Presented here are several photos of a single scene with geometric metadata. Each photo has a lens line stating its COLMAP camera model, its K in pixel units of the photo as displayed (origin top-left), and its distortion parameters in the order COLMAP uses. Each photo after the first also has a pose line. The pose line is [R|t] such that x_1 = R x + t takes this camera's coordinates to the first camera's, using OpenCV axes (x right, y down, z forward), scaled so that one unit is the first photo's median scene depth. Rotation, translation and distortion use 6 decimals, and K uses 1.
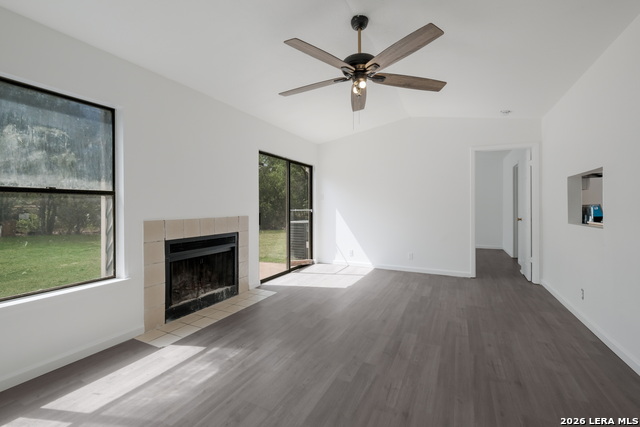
lens RADIAL K [[278.9, 0, 317.8], [0, 278.9, 203.6], [0, 0, 1]] dist [-0.002250, -0.000405]
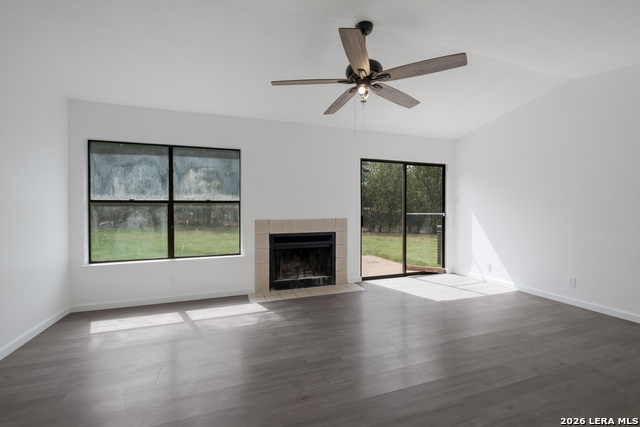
lens RADIAL K [[278.9, 0, 317.8], [0, 278.9, 203.6], [0, 0, 1]] dist [-0.002250, -0.000405]
pose [[0.719904, -0.017255, -0.693859, 0.578348], [0.009771, 0.999844, -0.014727, 0.000277], [0.694005, 0.003822, 0.719960, 0.117826]]
